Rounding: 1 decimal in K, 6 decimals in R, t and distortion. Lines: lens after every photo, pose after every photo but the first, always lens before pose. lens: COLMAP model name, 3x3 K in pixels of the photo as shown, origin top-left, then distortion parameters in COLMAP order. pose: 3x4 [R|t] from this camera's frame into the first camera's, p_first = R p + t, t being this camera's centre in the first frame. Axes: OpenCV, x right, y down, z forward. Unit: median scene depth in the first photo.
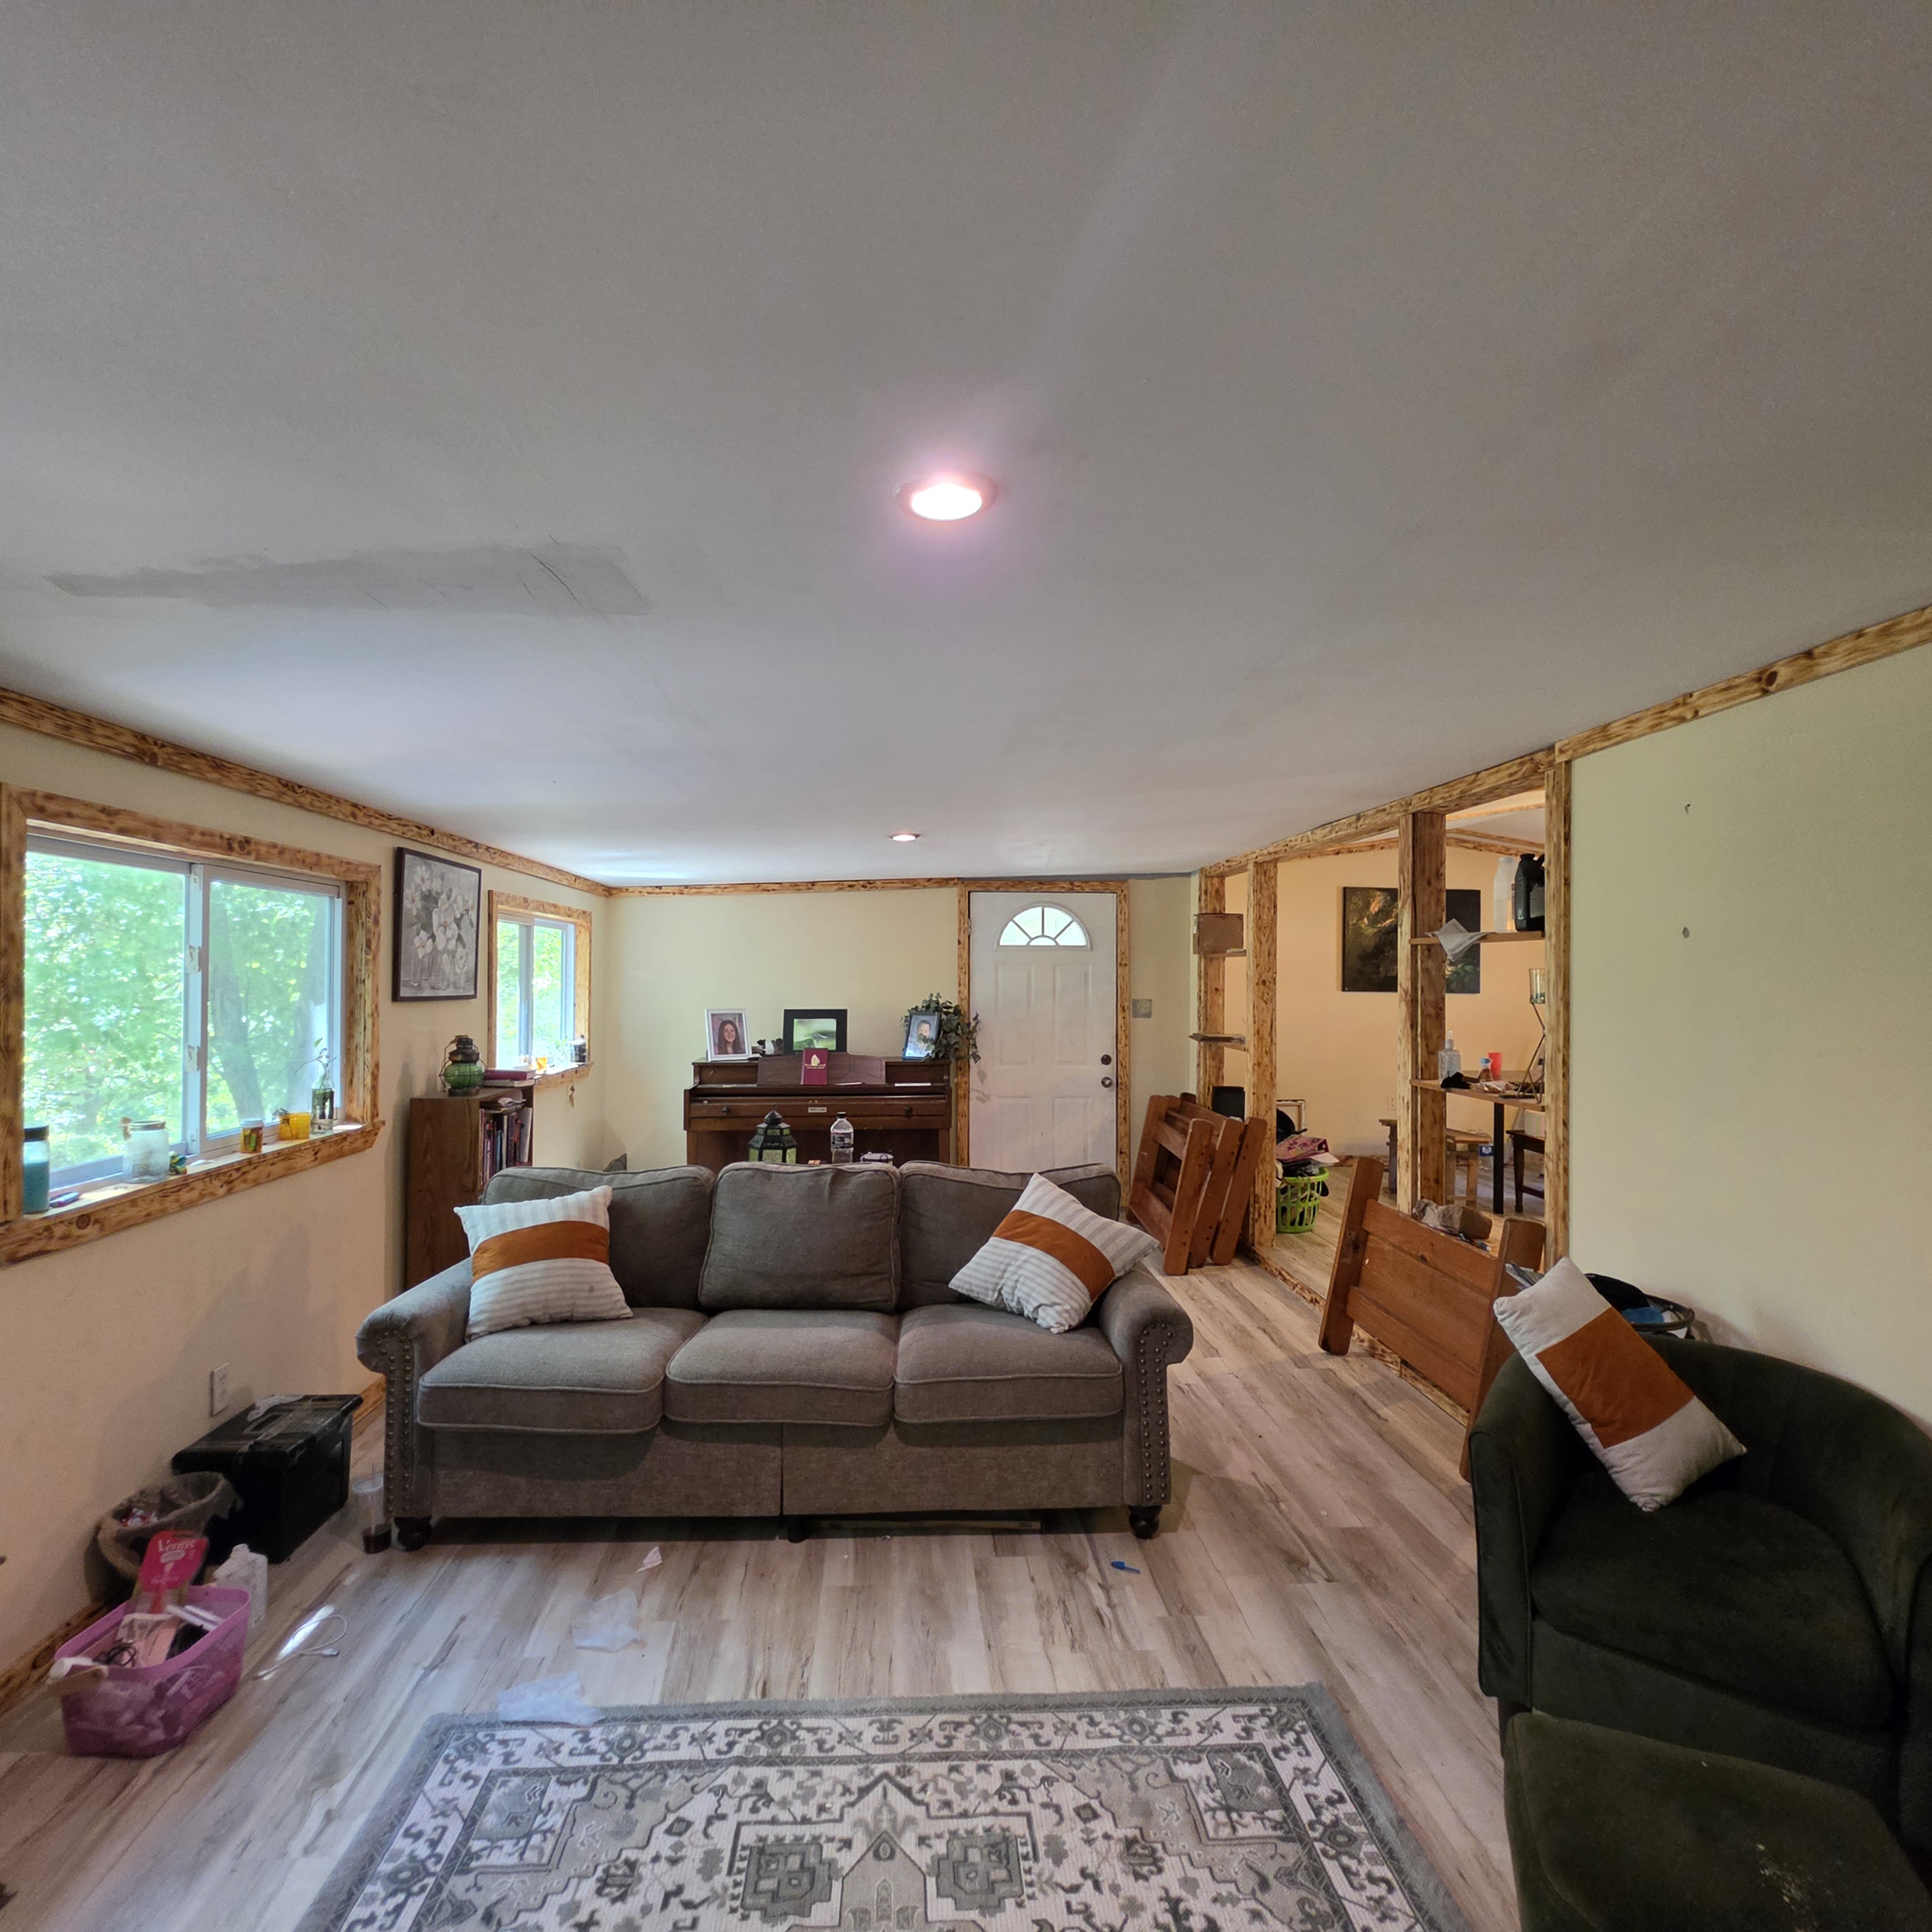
lens RADIAL K [[1034.9, 0, 958.8], [0, 1034.9, 974.0], [0, 0, 1]] dist [-0.003702, 0.000572]
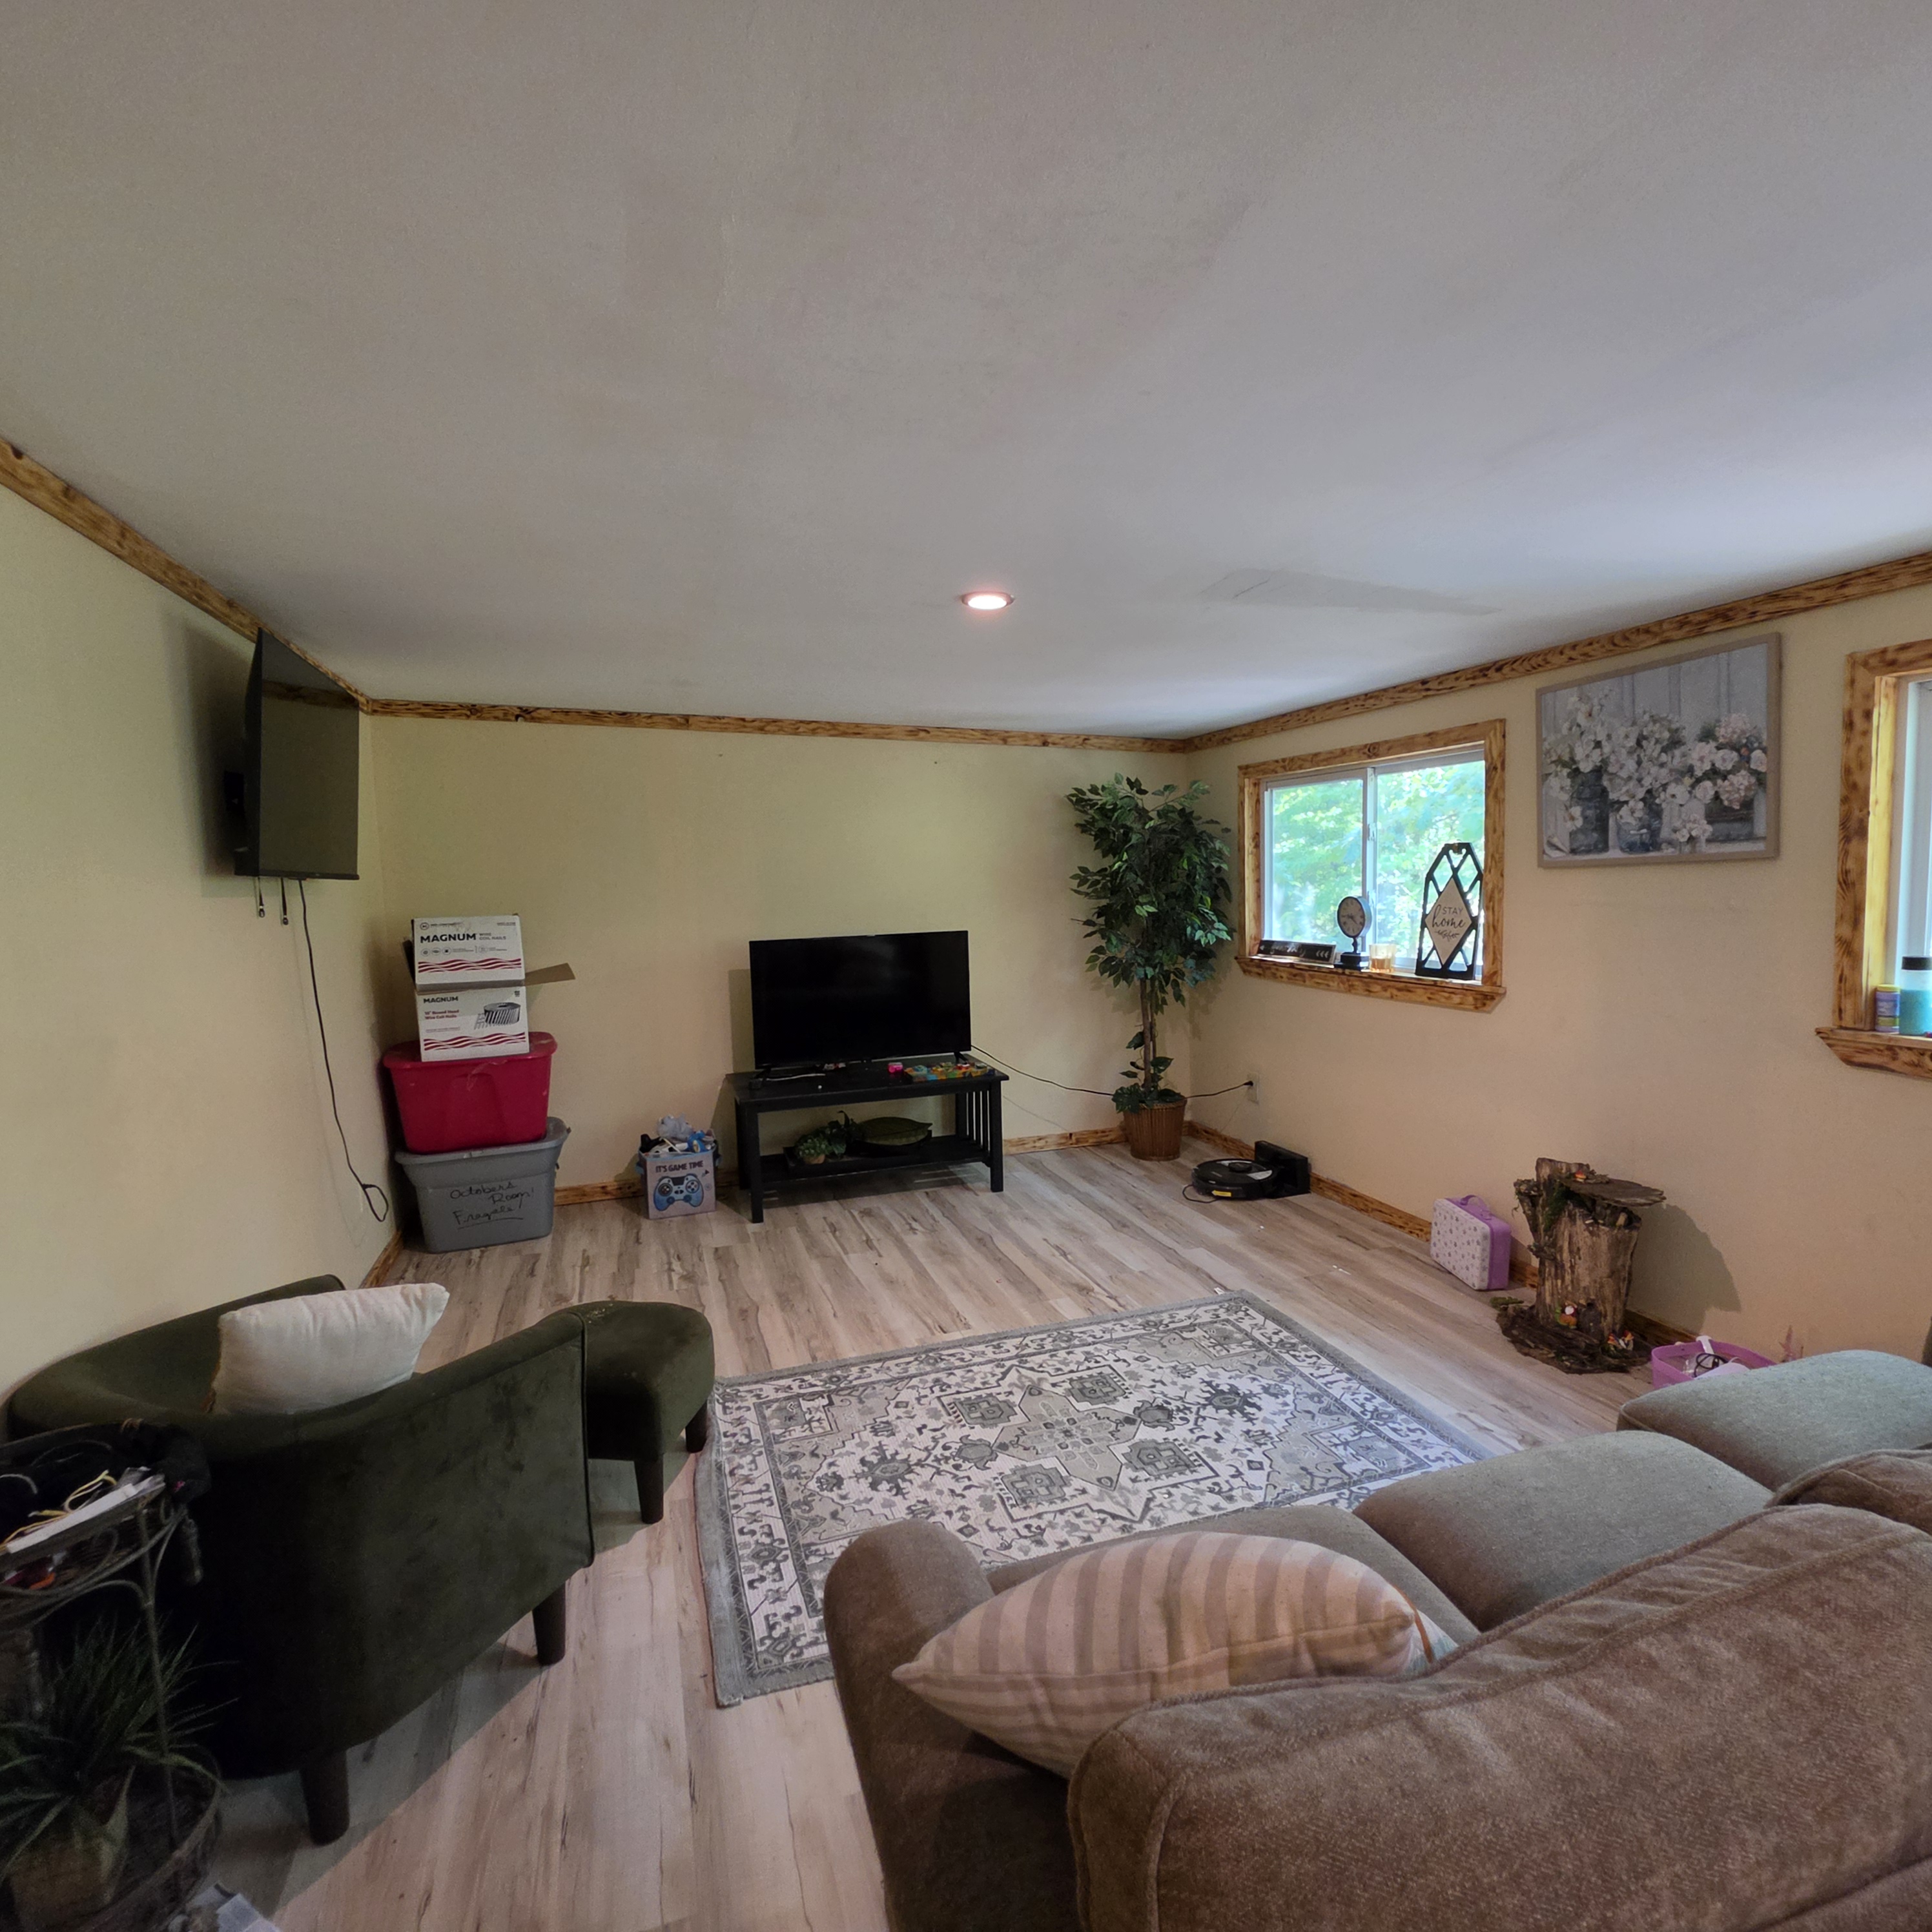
lens RADIAL K [[1034.9, 0, 958.8], [0, 1034.9, 974.0], [0, 0, 1]] dist [-0.003702, 0.000572]
pose [[-0.969023, 0.051781, -0.241481, 0.395943], [0.030316, 0.995318, 0.091772, 0.043274], [0.245102, 0.081608, -0.966056, 2.125864]]
